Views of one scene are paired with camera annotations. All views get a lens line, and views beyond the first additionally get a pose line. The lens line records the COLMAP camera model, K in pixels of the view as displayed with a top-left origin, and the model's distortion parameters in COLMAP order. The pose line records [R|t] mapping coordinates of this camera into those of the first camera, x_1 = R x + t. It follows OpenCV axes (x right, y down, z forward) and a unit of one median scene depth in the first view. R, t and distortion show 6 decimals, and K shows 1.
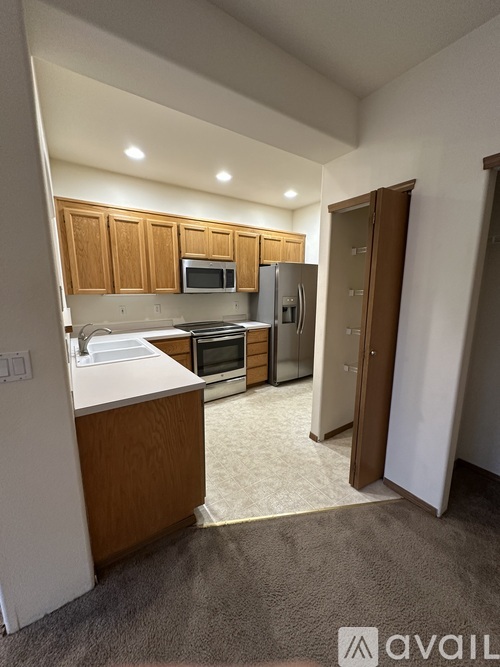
lens RADIAL K [[265.0, 0, 250.7], [0, 265.0, 333.6], [0, 0, 1]] dist [-0.000658, -0.000055]
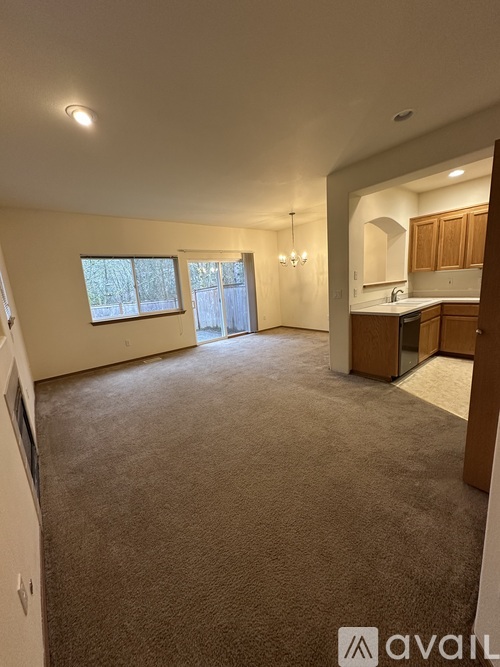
lens RADIAL K [[265.0, 0, 252.5], [0, 265.0, 334.3], [0, 0, 1]] dist [-0.000658, -0.000055]
pose [[0.096614, 0.182032, -0.978535, 1.018015], [-0.097485, 0.980138, 0.172705, 0.053105], [0.990537, 0.078706, 0.112440, -0.210903]]
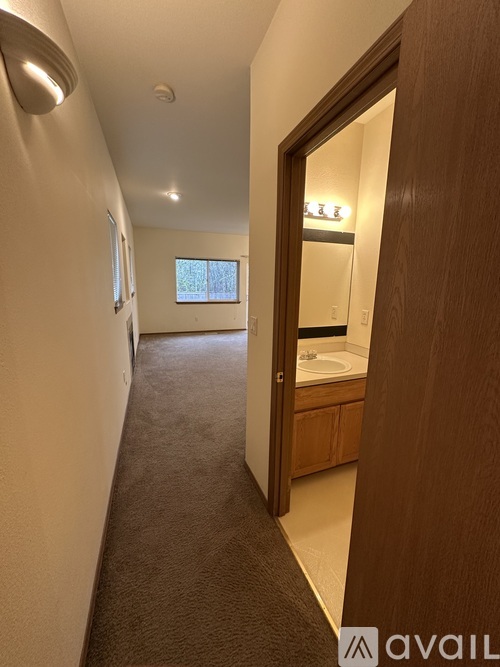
lens RADIAL K [[265.0, 0, 250.0], [0, 265.0, 334.8], [0, 0, 1]] dist [-0.000658, -0.000055]
pose [[-0.237963, 0.177335, -0.954948, 1.719379], [-0.179865, 0.958140, 0.222748, -0.038543], [0.954475, 0.224767, -0.196105, 0.315898]]
